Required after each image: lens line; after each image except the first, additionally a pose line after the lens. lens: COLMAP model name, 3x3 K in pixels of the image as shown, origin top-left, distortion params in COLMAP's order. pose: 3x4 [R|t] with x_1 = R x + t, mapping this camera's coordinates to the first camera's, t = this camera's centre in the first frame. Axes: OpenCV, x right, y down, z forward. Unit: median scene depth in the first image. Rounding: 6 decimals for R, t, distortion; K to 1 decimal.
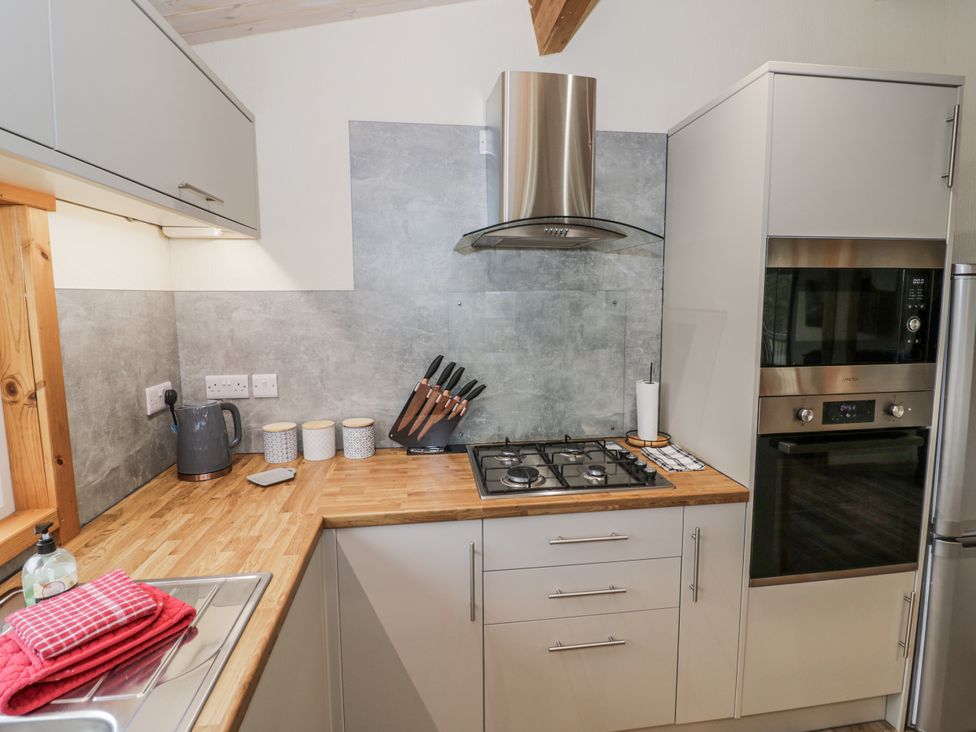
lens RADIAL K [[506.1, 0, 496.5], [0, 506.1, 355.7], [0, 0, 1]] dist [-0.000875, -0.013050]
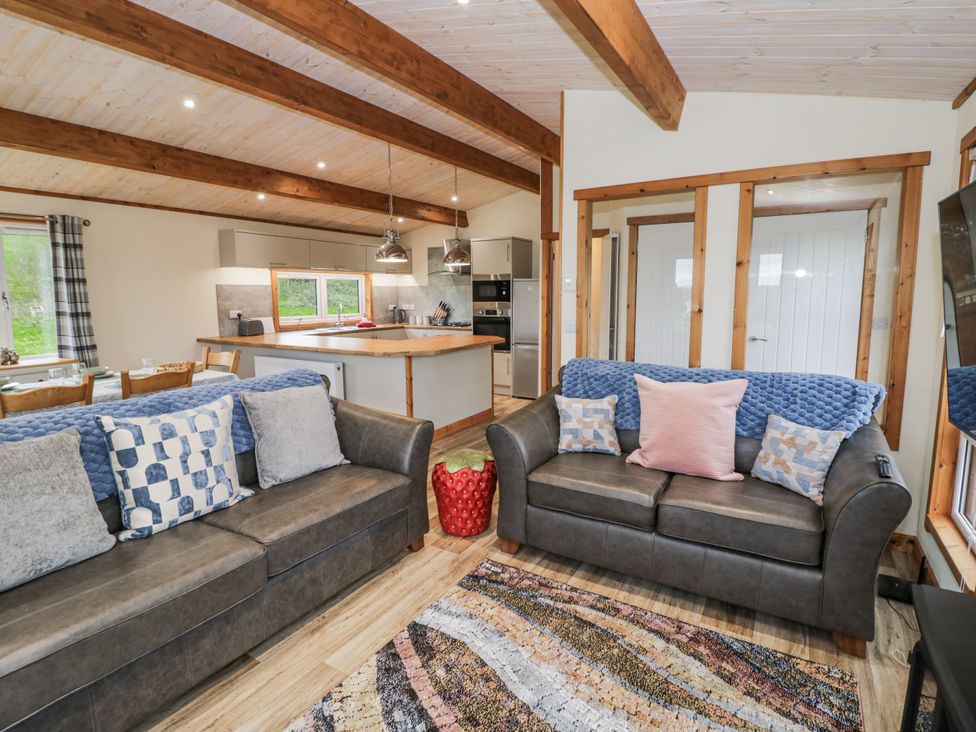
lens RADIAL K [[506.1, 0, 489.0], [0, 506.1, 354.4], [0, 0, 1]] dist [-0.000875, -0.013050]
pose [[0.777402, 0.077327, -0.624233, 3.382240], [-0.072135, 0.996827, 0.033648, 0.320174], [0.624854, 0.018871, 0.780513, -2.405678]]
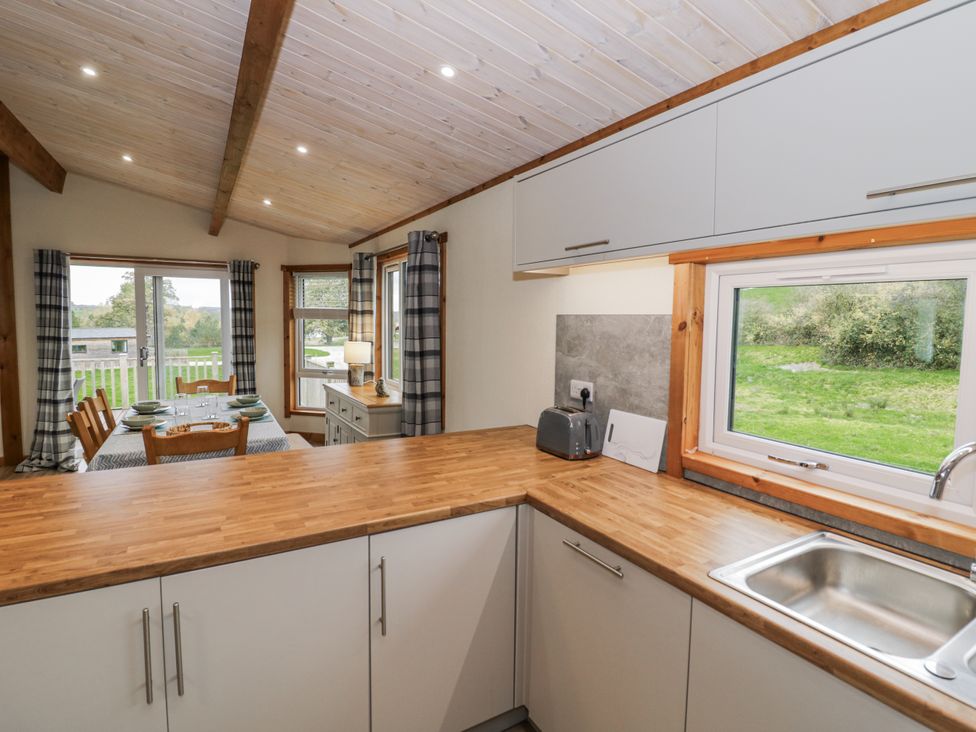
lens RADIAL K [[506.1, 0, 489.6], [0, 506.1, 352.8], [0, 0, 1]] dist [-0.000875, -0.013050]
pose [[-0.924971, 0.017077, -0.379654, 0.348015], [-0.053846, 0.983023, 0.175405, -0.067009], [0.376204, 0.182688, -0.908348, 0.573538]]
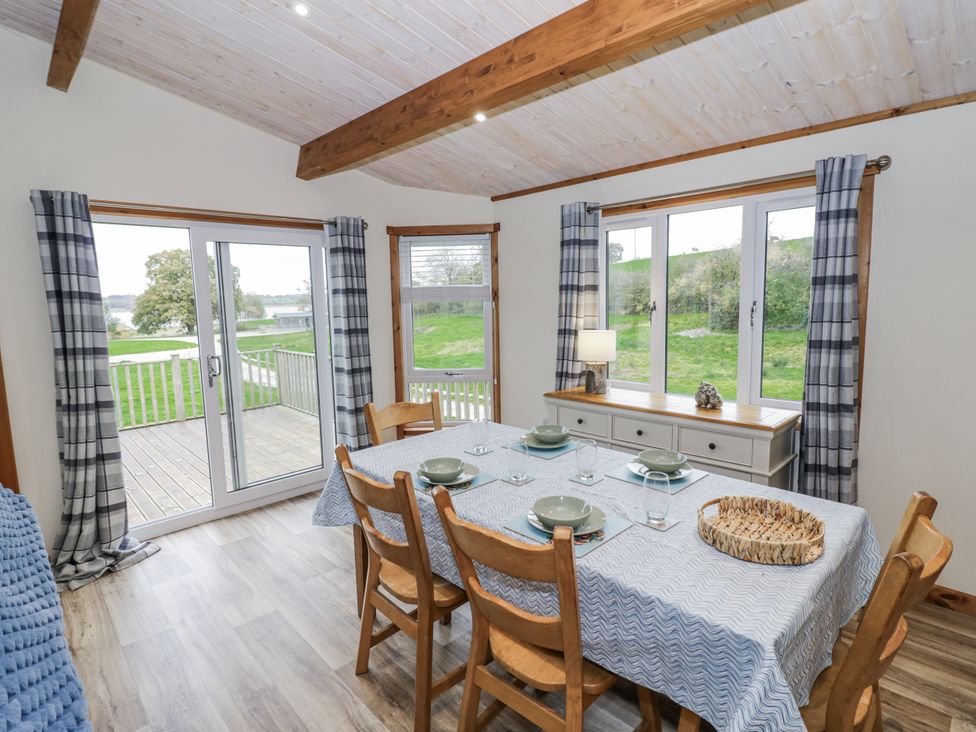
lens RADIAL K [[506.1, 0, 487.7], [0, 506.1, 356.2], [0, 0, 1]] dist [-0.000875, -0.013050]
pose [[-0.809136, 0.090143, -0.580666, 1.514690], [-0.043661, 0.976210, 0.212387, 0.114414], [0.585997, 0.197203, -0.785951, -1.039104]]
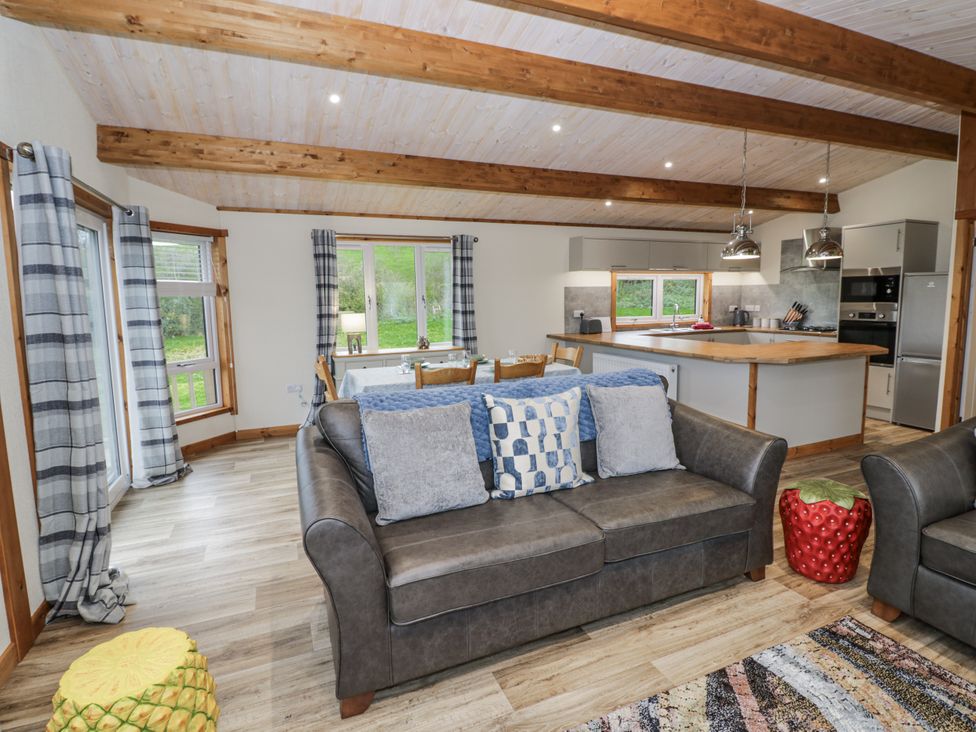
lens RADIAL K [[506.1, 0, 488.5], [0, 506.1, 354.3], [0, 0, 1]] dist [-0.000875, -0.013050]
pose [[0.260351, 0.109941, -0.959234, 3.352849], [-0.097793, 0.991389, 0.087083, 0.324882], [0.960549, 0.071134, 0.268861, -2.449308]]
